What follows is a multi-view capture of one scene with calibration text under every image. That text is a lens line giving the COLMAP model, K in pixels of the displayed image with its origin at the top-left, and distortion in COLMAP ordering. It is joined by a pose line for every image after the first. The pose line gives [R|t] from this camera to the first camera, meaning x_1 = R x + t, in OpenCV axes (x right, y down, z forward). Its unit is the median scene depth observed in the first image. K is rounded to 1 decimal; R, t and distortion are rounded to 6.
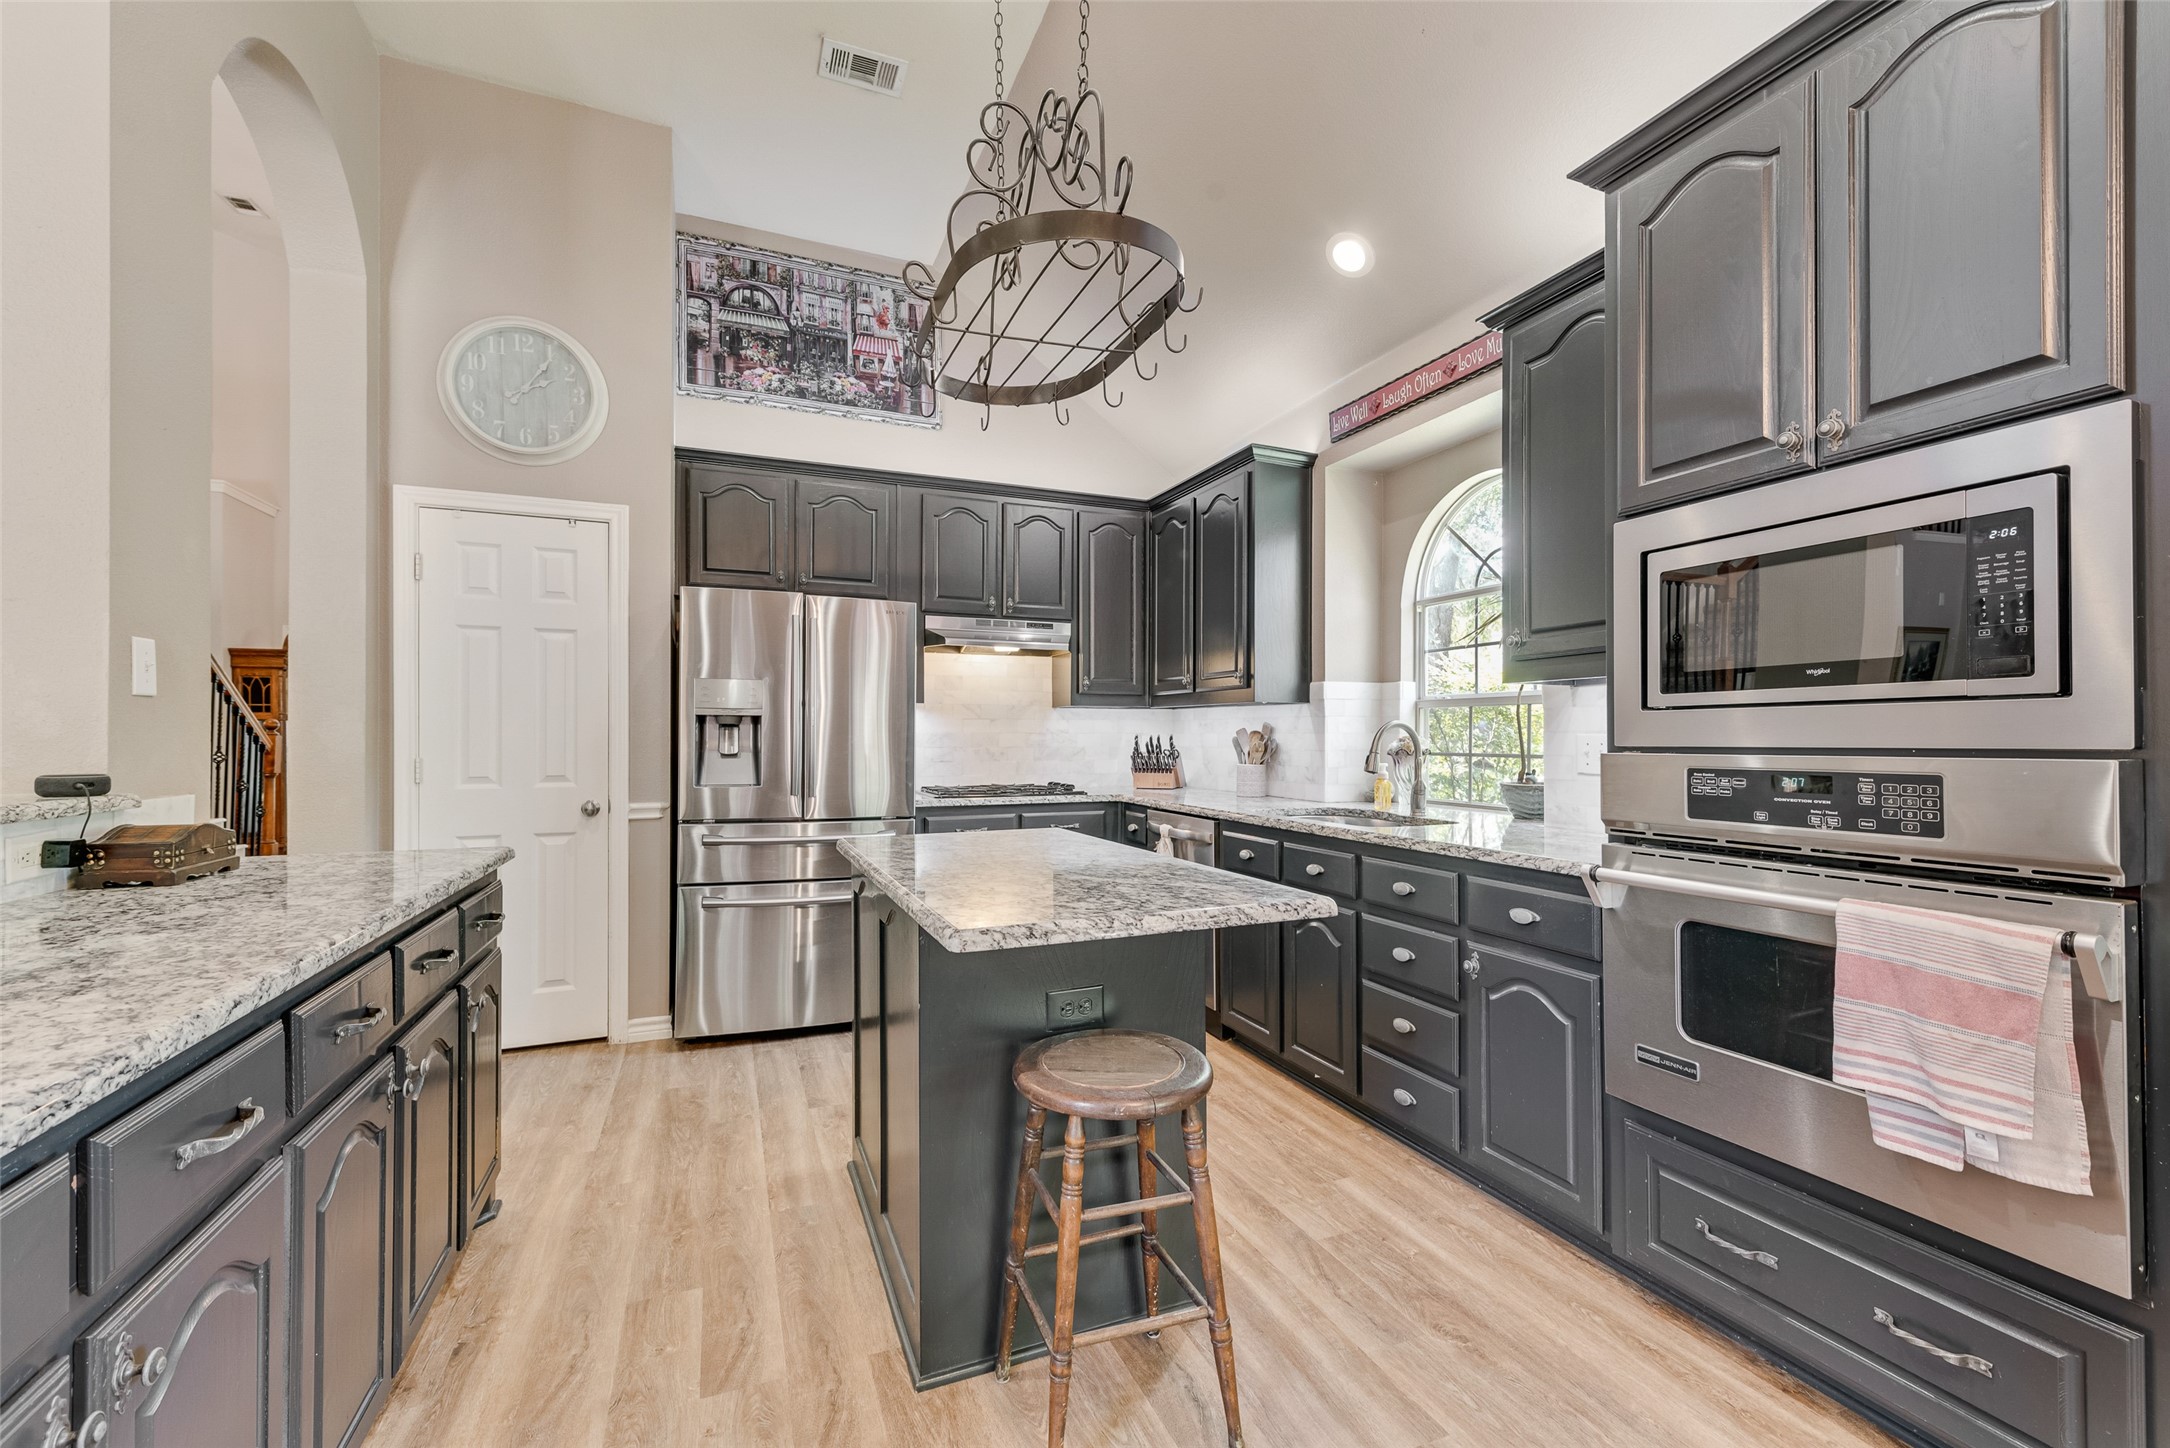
lens RADIAL K [[850.9, 0, 1107.2], [0, 850.9, 736.1], [0, 0, 1]] dist [0.006360, -0.000497]
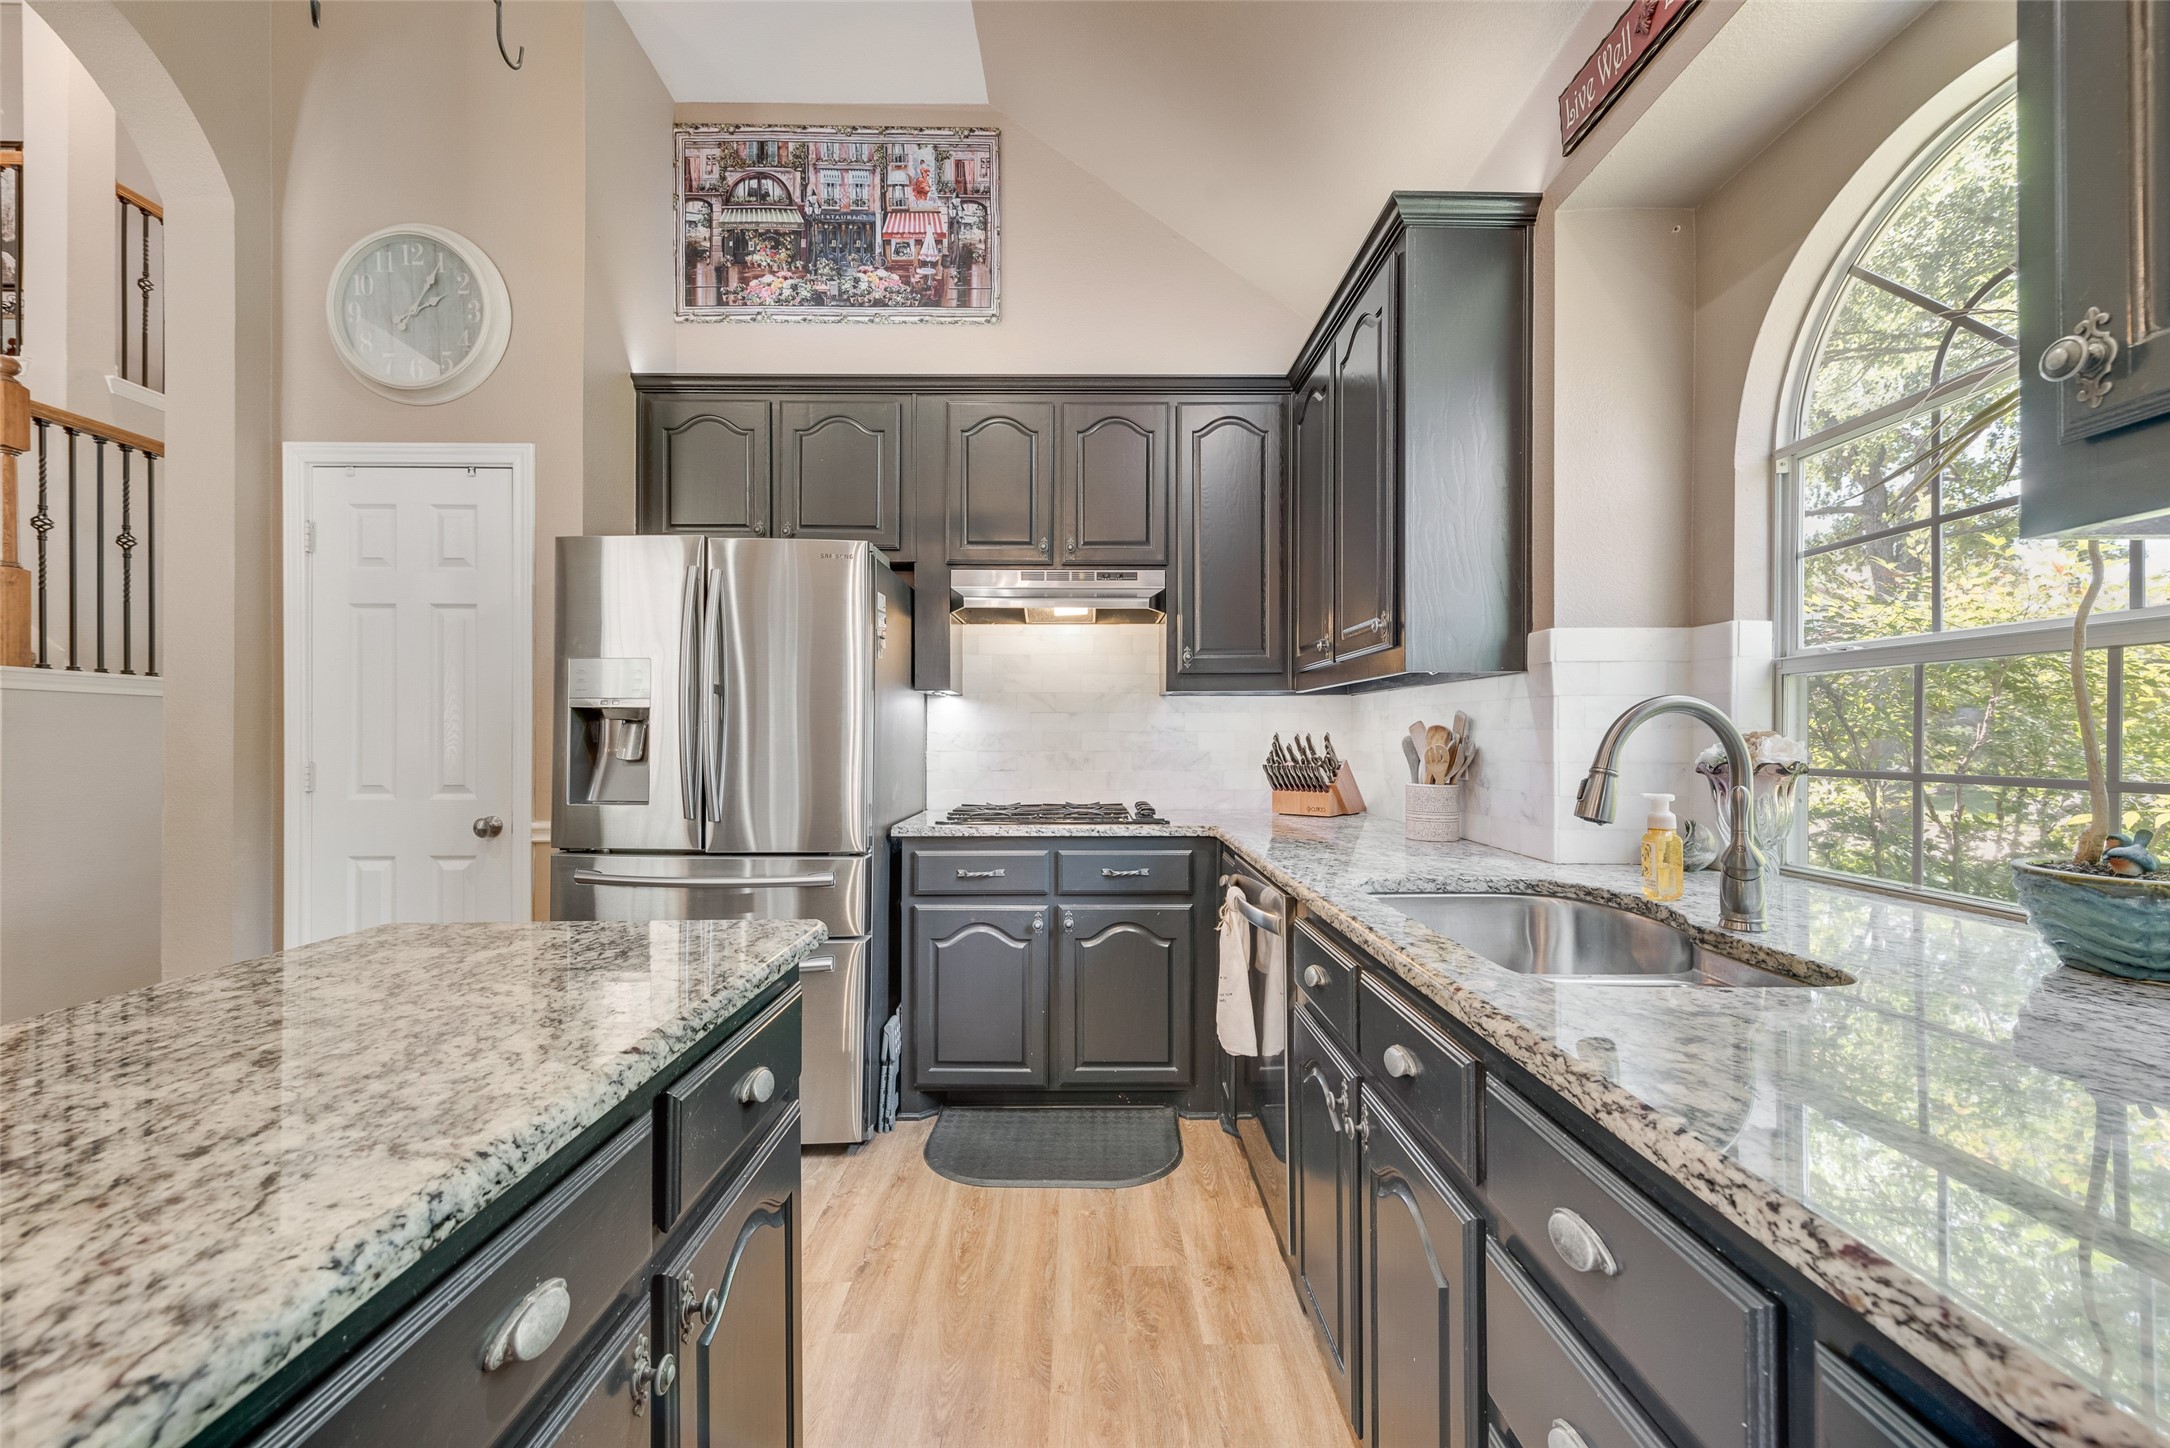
lens RADIAL K [[850.9, 0, 1088.6], [0, 850.9, 739.0], [0, 0, 1]] dist [0.006360, -0.000497]
pose [[0.925482, -0.000355, -0.378792, 0.172135], [0.000821, 0.999999, 0.001069, 0.001854], [0.378792, -0.001300, 0.925481, 0.374773]]
